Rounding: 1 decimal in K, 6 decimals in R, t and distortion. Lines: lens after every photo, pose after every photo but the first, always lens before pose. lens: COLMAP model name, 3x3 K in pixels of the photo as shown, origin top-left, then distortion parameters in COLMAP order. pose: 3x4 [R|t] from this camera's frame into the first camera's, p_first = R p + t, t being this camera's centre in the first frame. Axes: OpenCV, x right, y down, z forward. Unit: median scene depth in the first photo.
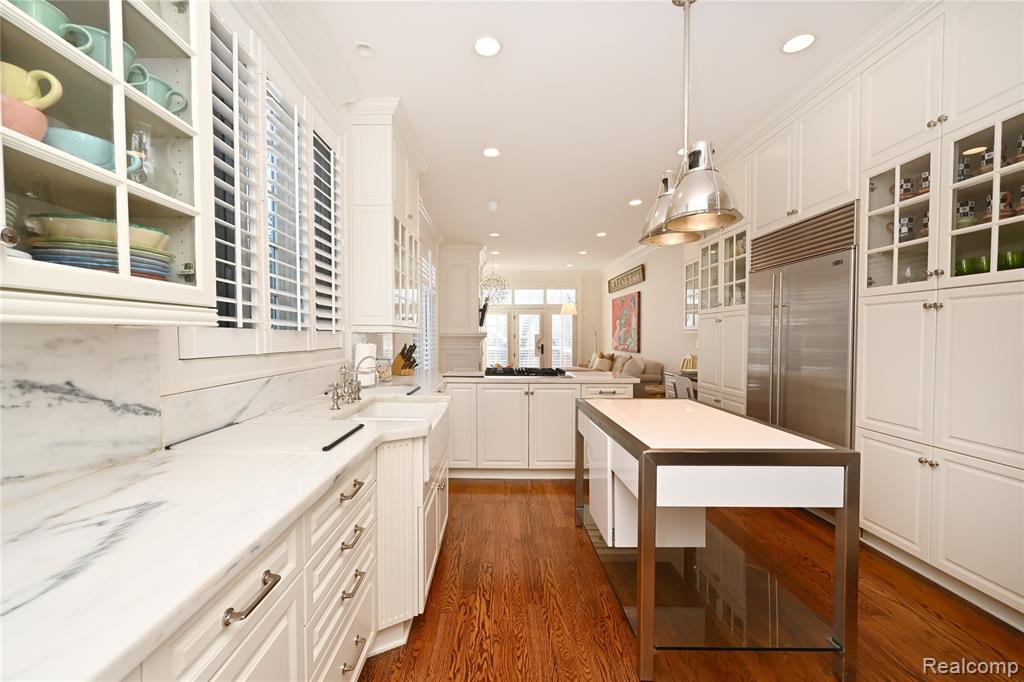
lens RADIAL K [[373.7, 0, 500.8], [0, 373.7, 354.5], [0, 0, 1]] dist [0.000554, 0.000120]
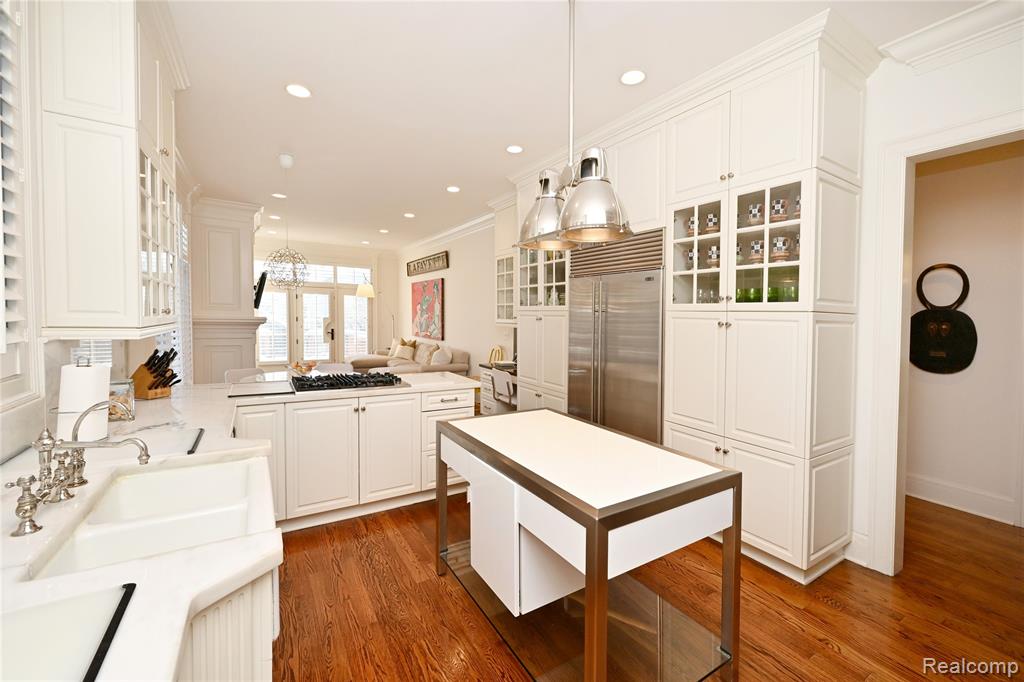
lens RADIAL K [[385.6, 0, 484.7], [0, 385.6, 336.3], [0, 0, 1]] dist [0.001377, 0.000171]
pose [[0.869342, -0.007287, 0.494157, -0.097644], [0.004076, 0.999963, 0.007575, -0.057979], [-0.494194, -0.004571, 0.869340, 0.155979]]
